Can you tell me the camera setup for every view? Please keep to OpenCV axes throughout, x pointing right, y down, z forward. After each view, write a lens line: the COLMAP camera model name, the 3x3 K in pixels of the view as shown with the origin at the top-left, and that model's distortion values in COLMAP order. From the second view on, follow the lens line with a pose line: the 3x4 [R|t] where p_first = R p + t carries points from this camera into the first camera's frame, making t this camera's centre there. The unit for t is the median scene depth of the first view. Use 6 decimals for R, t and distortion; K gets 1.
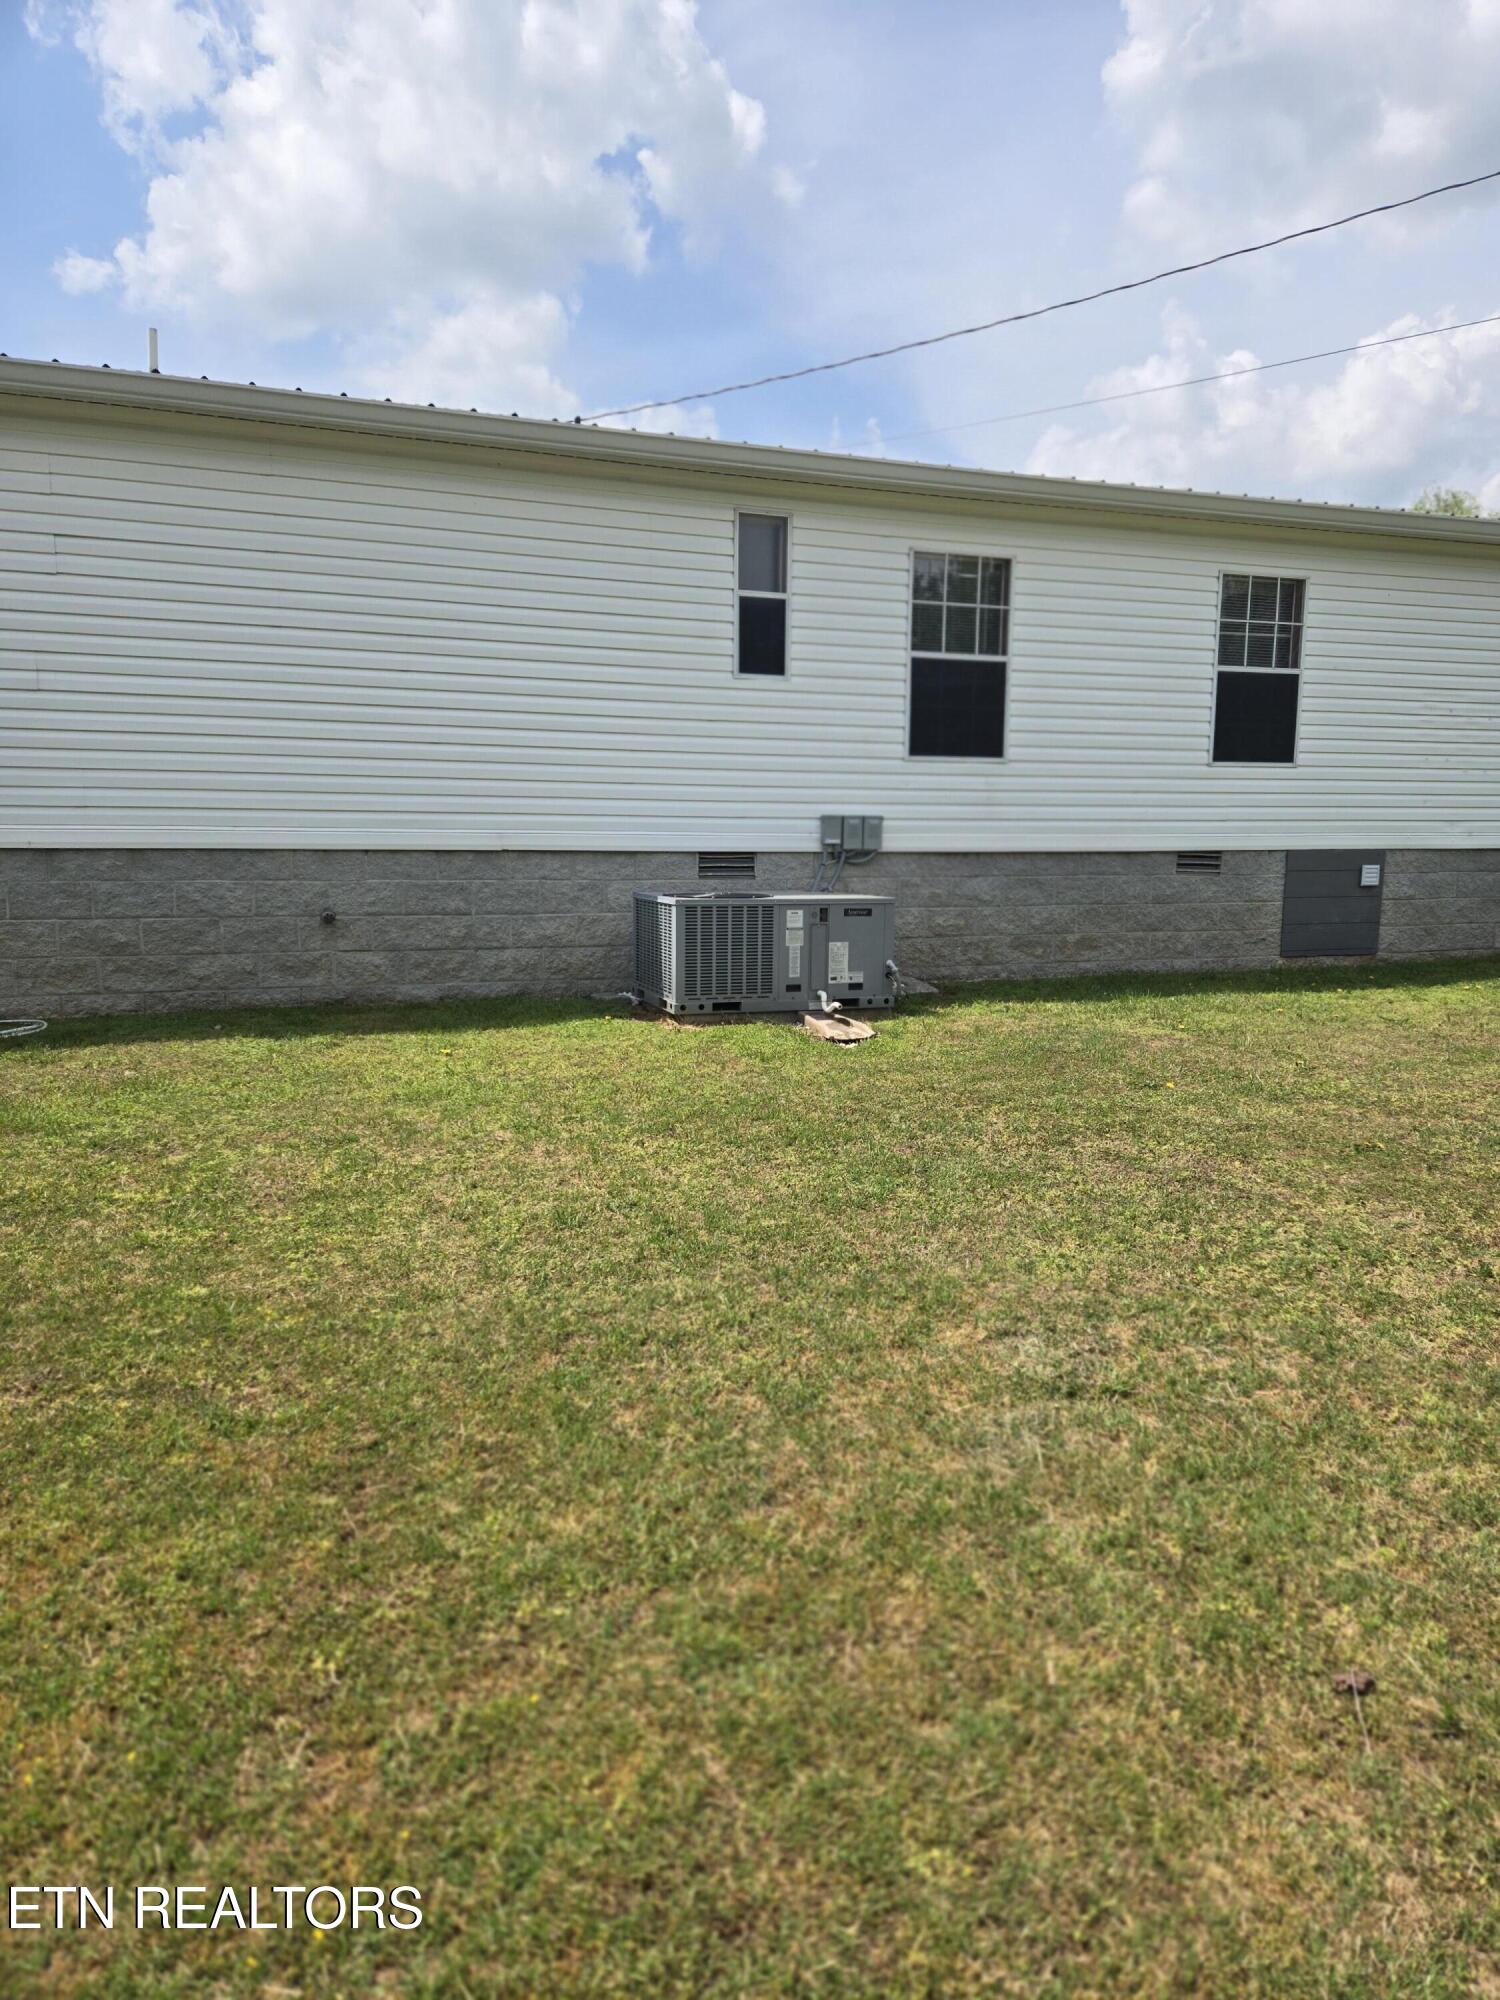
lens RADIAL K [[1358.3, 0, 768.0], [0, 1358.3, 1006.8], [0, 0, 1]] dist [0.096930, -0.089655]
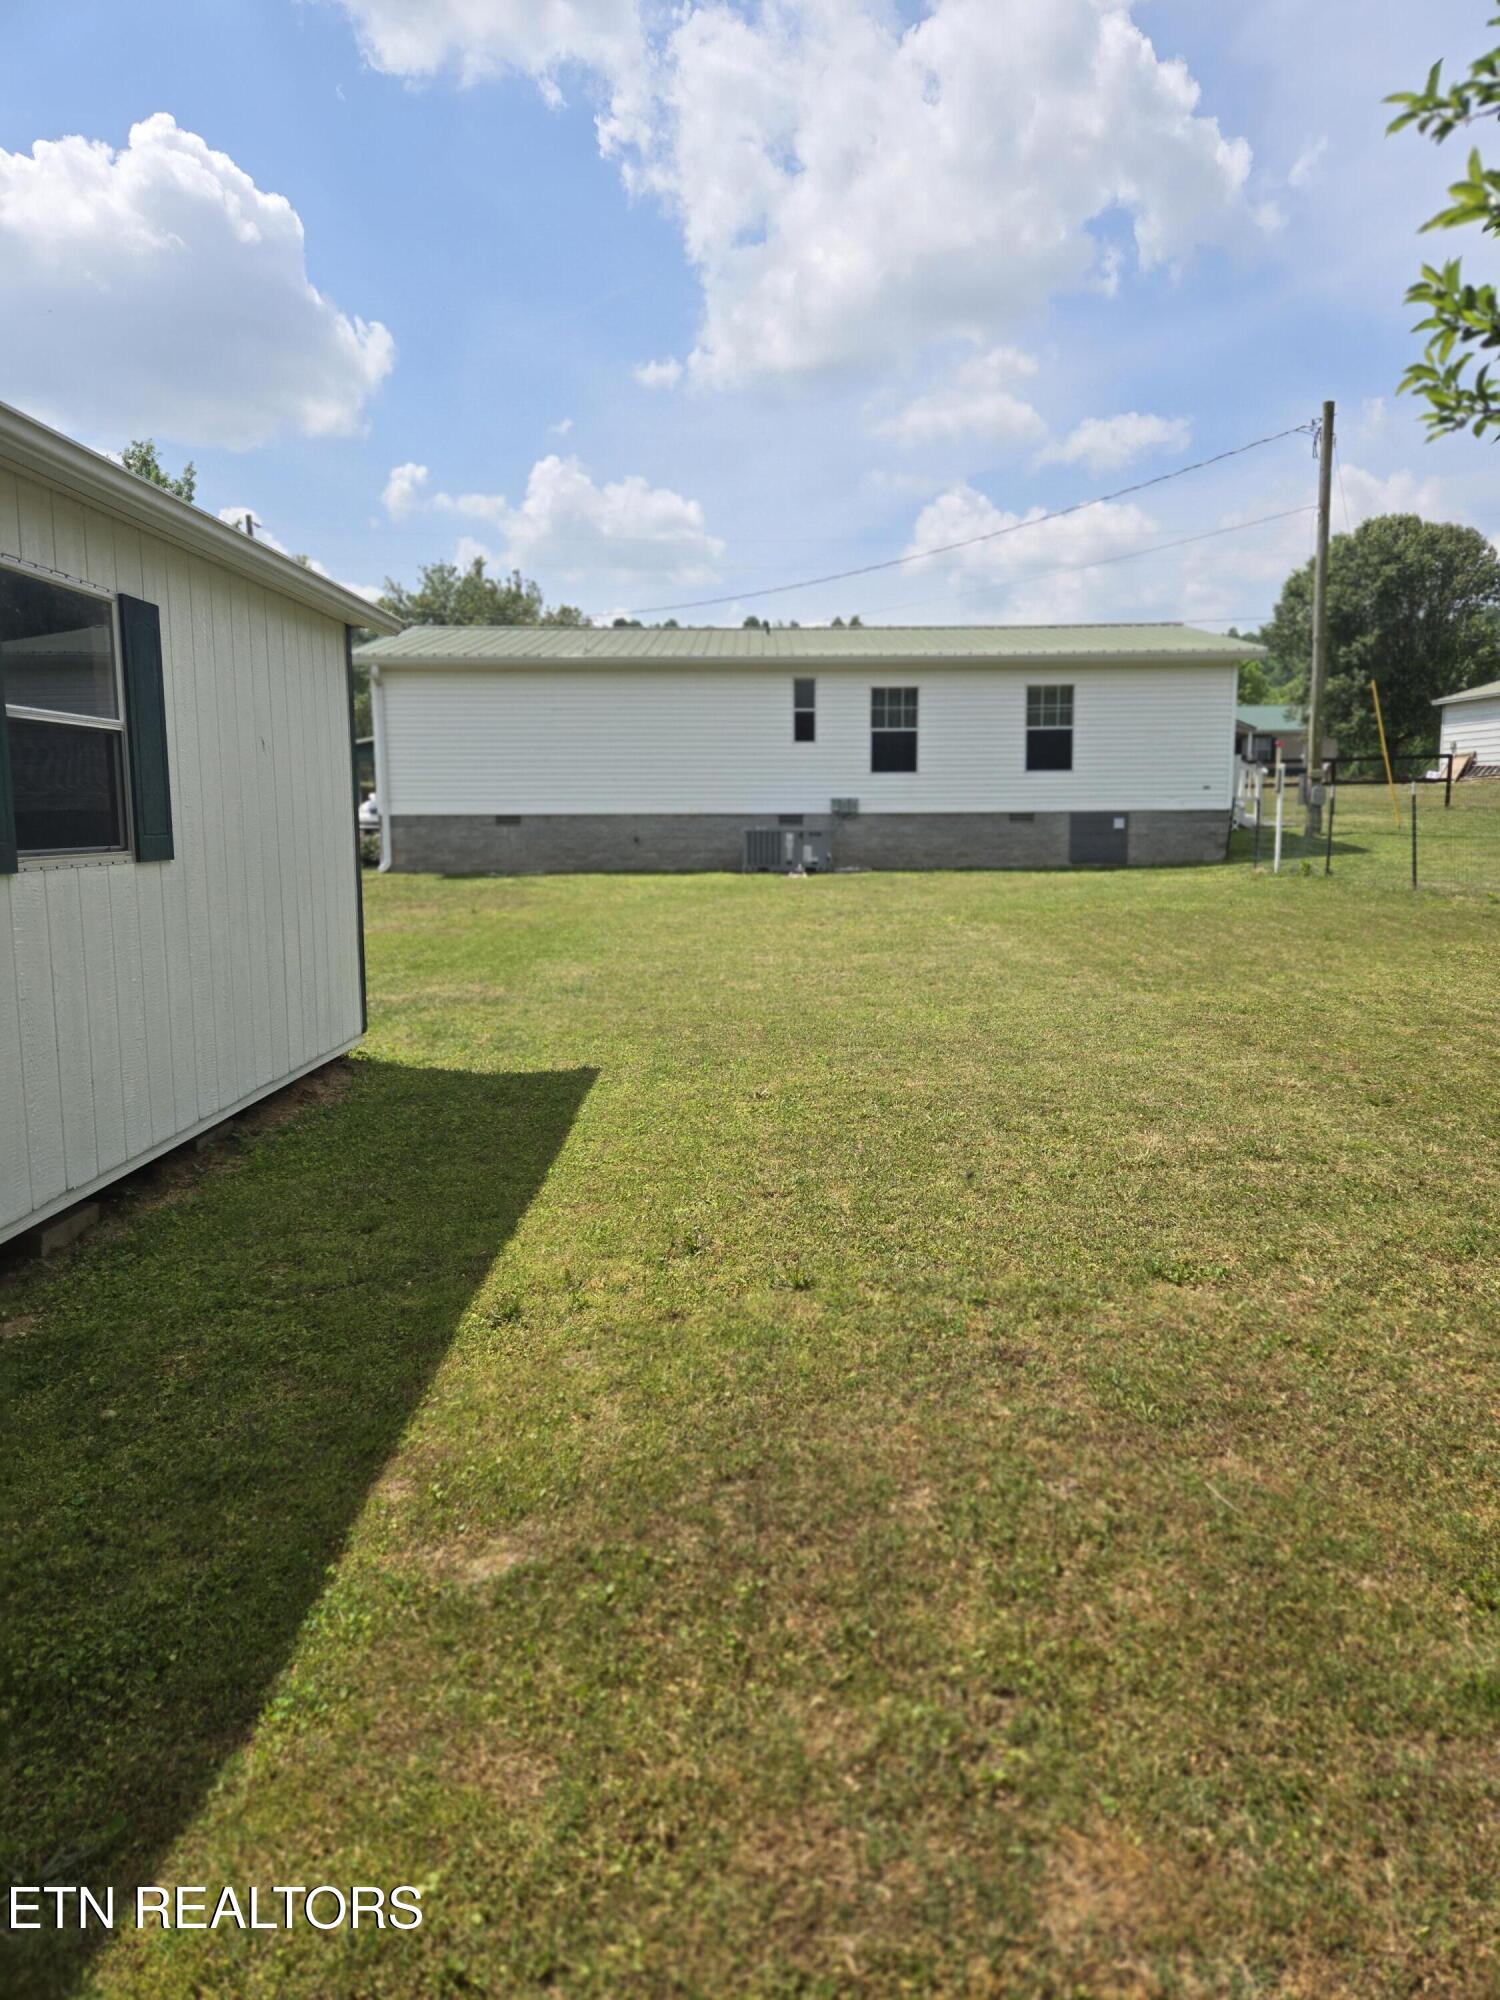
lens RADIAL K [[1348.5, 0, 729.0], [0, 1348.5, 995.1], [0, 0, 1]] dist [0.084975, -0.067208]
pose [[0.921883, 0.035603, -0.385829, 0.792247], [-0.042111, 0.999077, -0.008426, 0.229445], [0.385173, 0.024016, 0.922532, -1.235625]]
